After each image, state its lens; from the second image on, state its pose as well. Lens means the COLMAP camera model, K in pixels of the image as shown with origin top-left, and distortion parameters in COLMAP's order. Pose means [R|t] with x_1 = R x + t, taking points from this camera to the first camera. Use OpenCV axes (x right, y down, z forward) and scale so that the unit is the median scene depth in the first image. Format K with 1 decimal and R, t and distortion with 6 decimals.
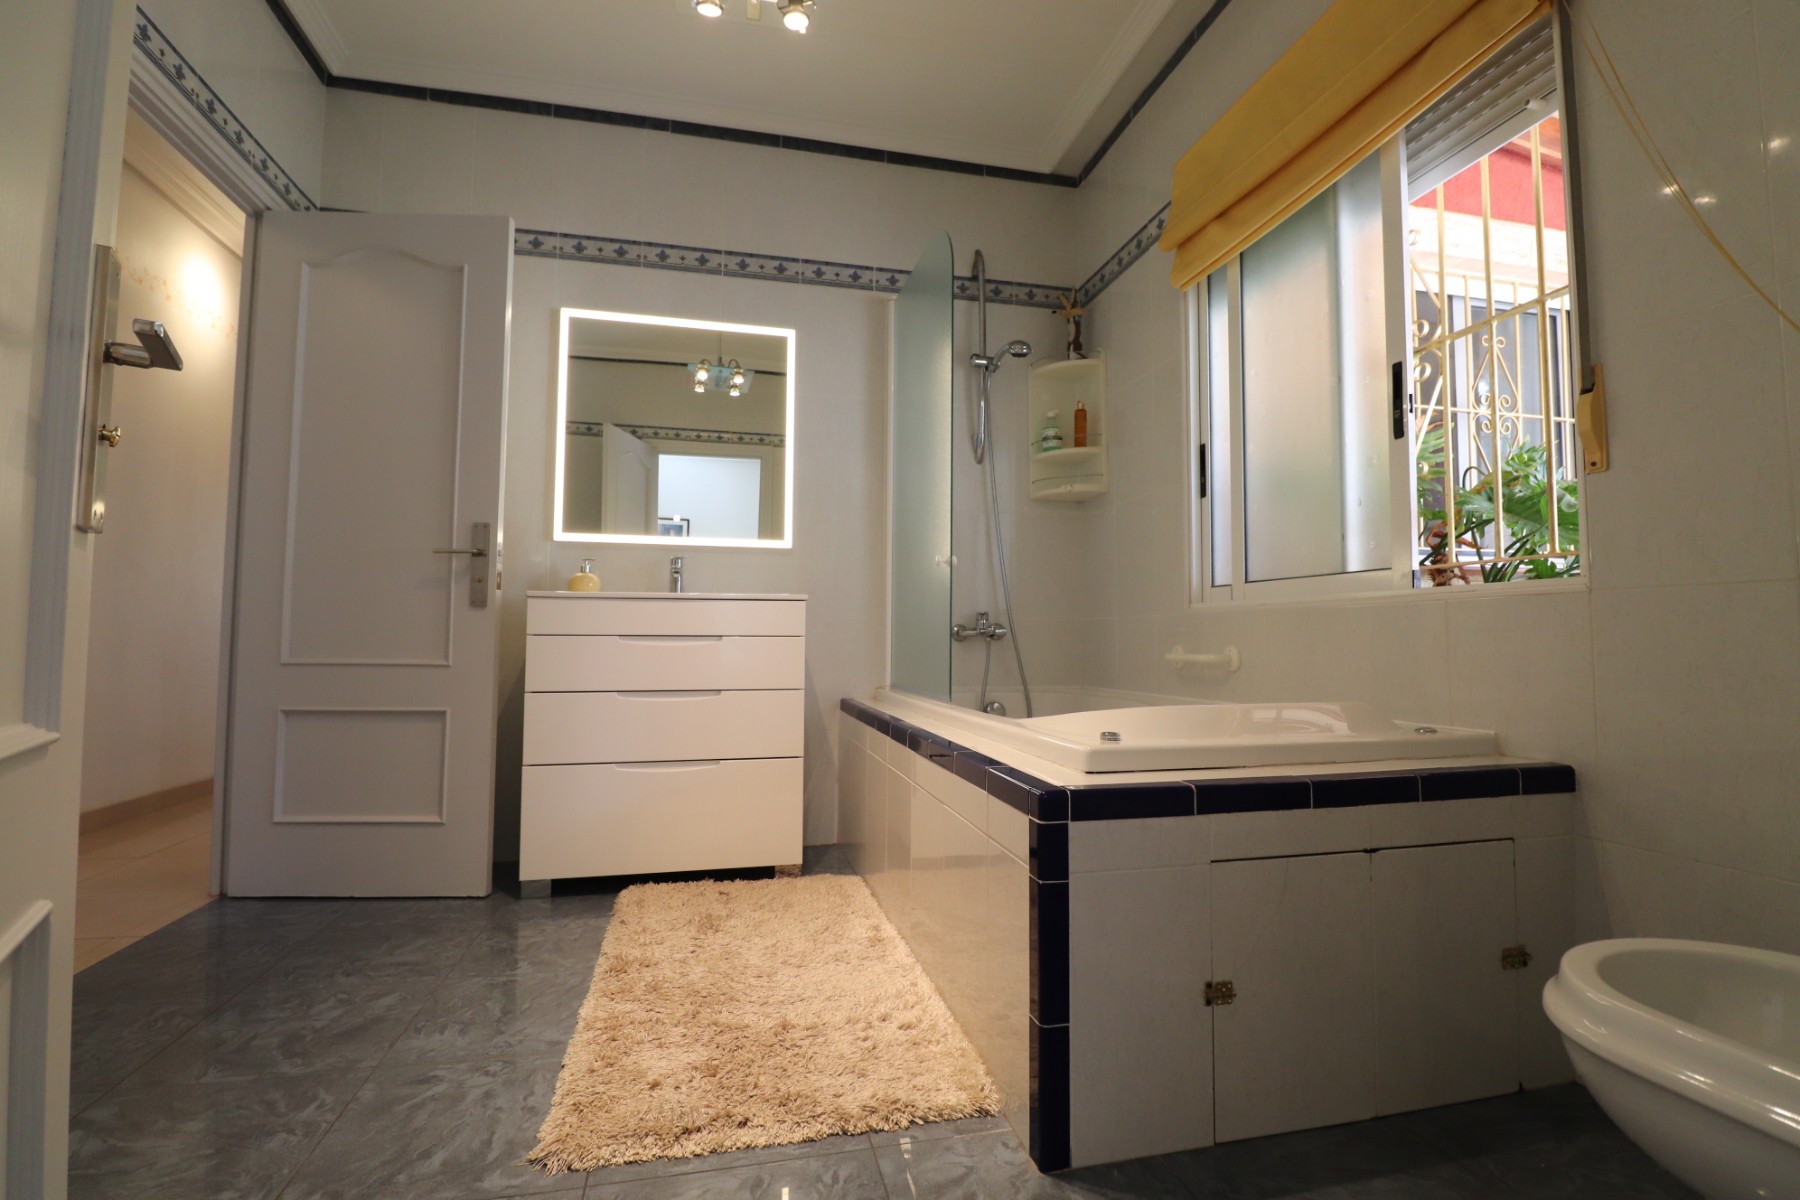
lens RADIAL K [[830.2, 0, 908.7], [0, 830.2, 590.5], [0, 0, 1]] dist [0.001543, -0.016809]
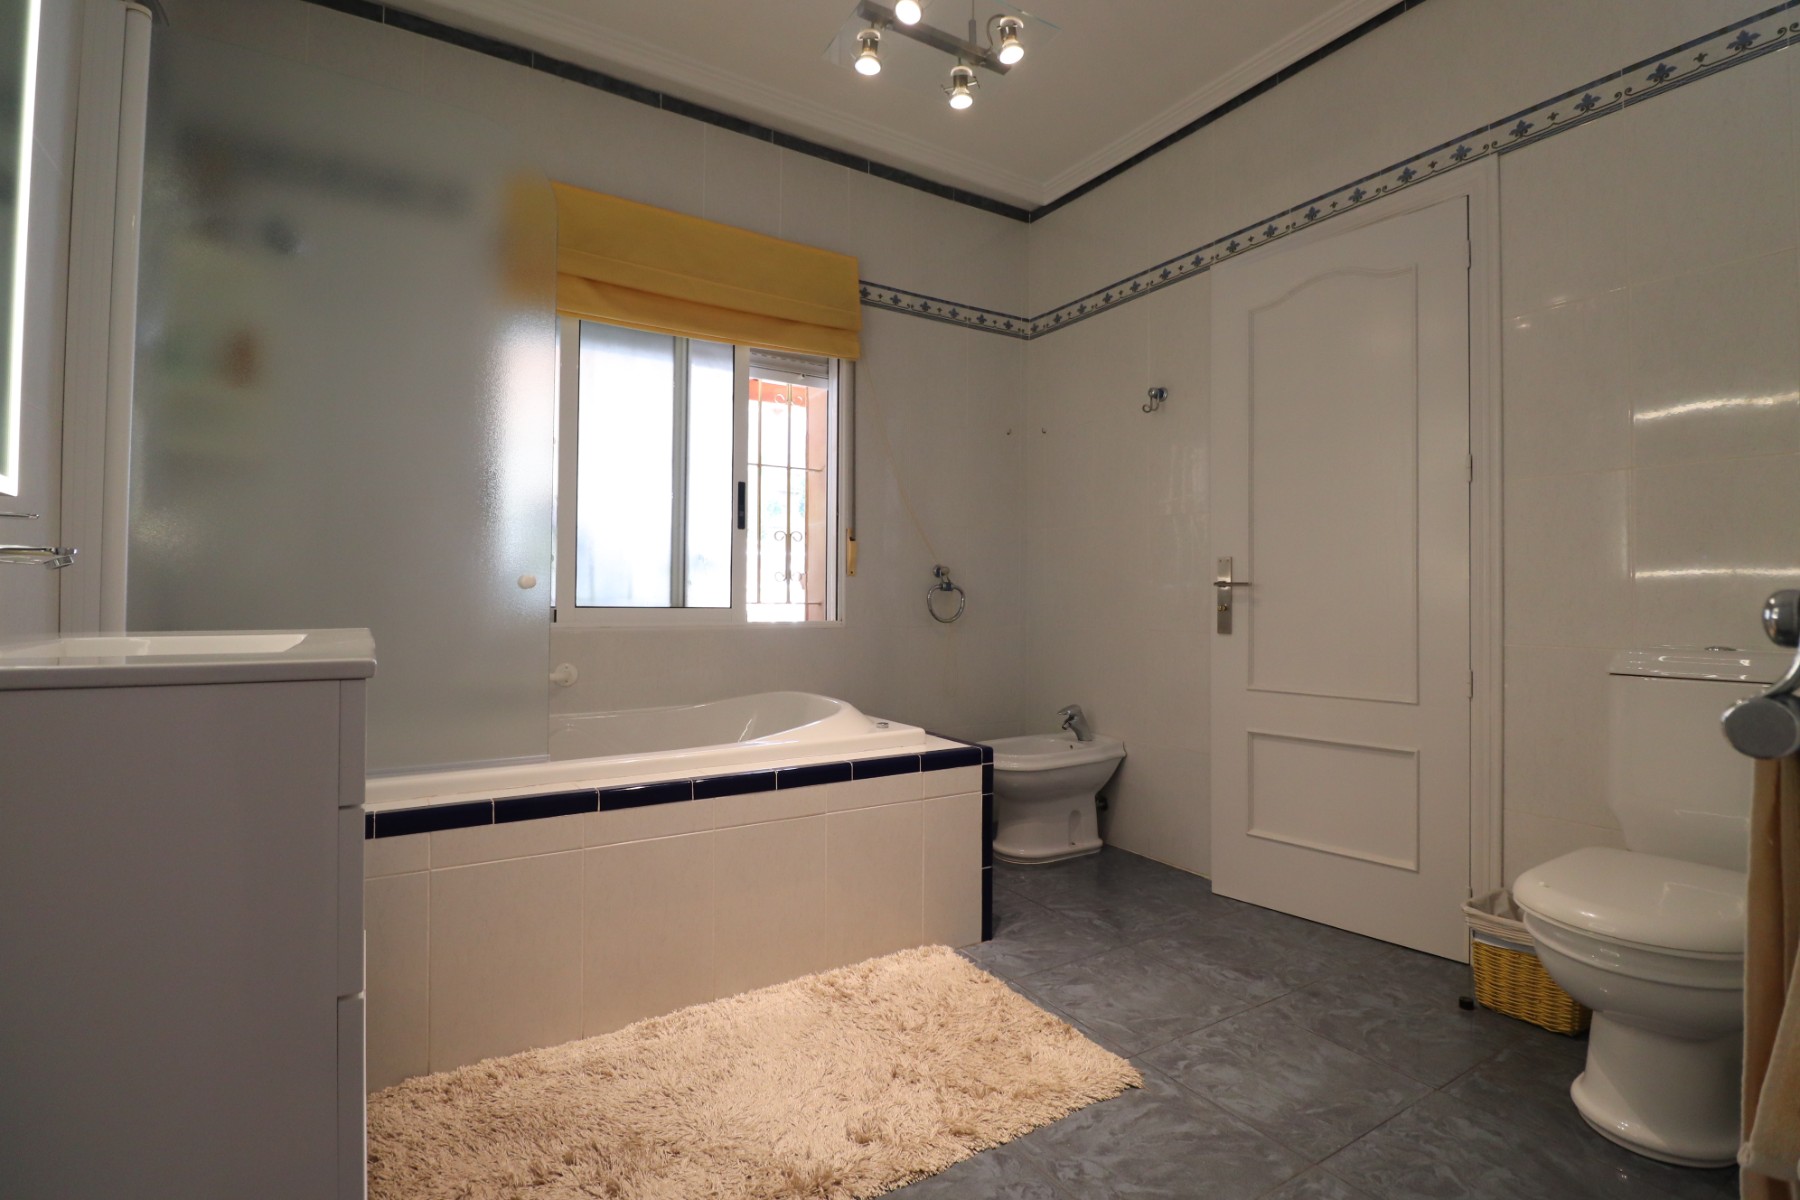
lens RADIAL K [[830.2, 0, 908.7], [0, 830.2, 590.5], [0, 0, 1]] dist [0.001543, -0.016809]
pose [[-0.316386, 0.008774, 0.948590, -1.383168], [-0.059939, 0.997774, -0.029220, -0.044681], [-0.946735, -0.066102, -0.315156, 1.560459]]
